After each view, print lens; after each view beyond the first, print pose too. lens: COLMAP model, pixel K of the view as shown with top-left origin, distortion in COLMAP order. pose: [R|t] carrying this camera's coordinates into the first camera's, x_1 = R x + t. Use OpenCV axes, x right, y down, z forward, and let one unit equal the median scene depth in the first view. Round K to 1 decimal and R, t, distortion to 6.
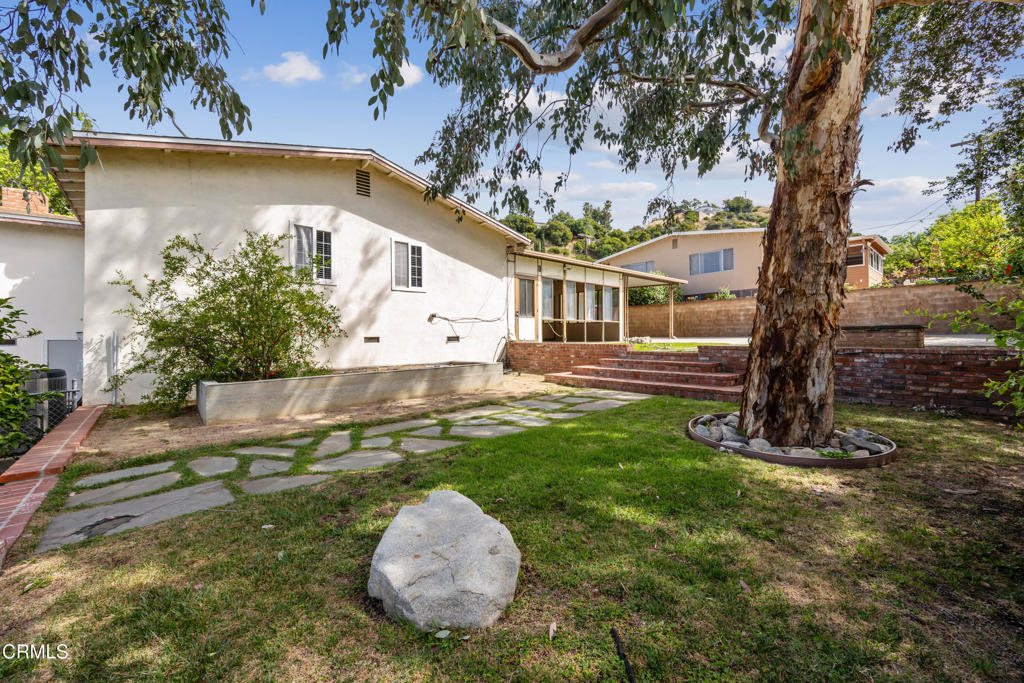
lens RADIAL K [[400.9, 0, 510.4], [0, 400.9, 338.8], [0, 0, 1]] dist [0.000257, -0.000261]
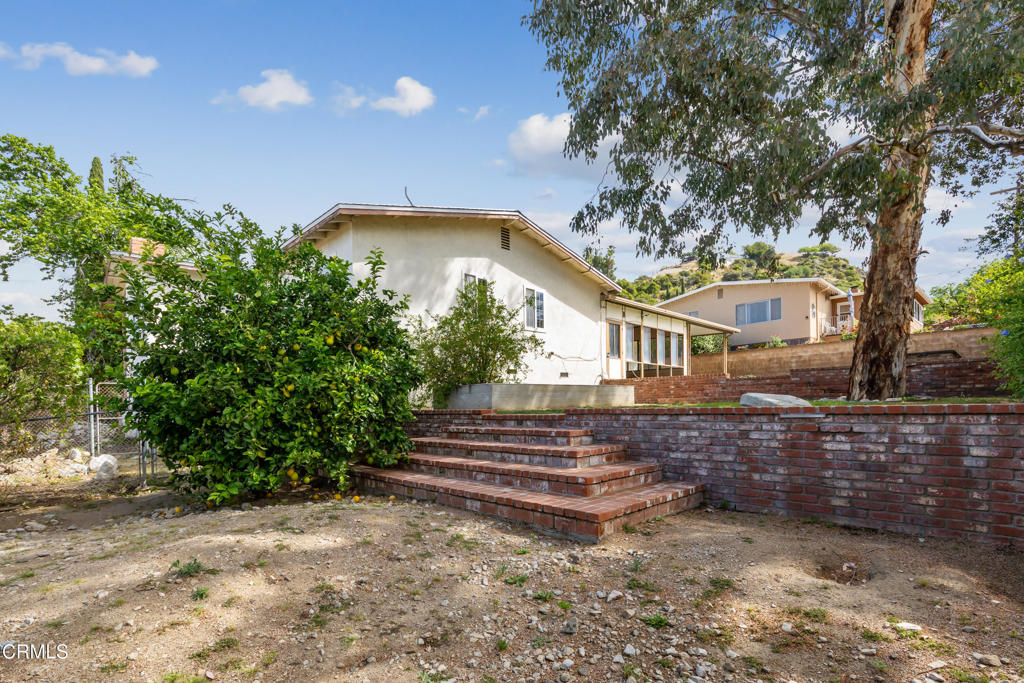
lens RADIAL K [[483.0, 0, 507.3], [0, 483.0, 417.7], [0, 0, 1]] dist [-0.000776, -0.000244]
pose [[0.999075, -0.009354, 0.041978, -0.389222], [0.008813, 0.999876, 0.013048, 0.111003], [-0.042095, -0.012666, 0.999033, -0.393436]]
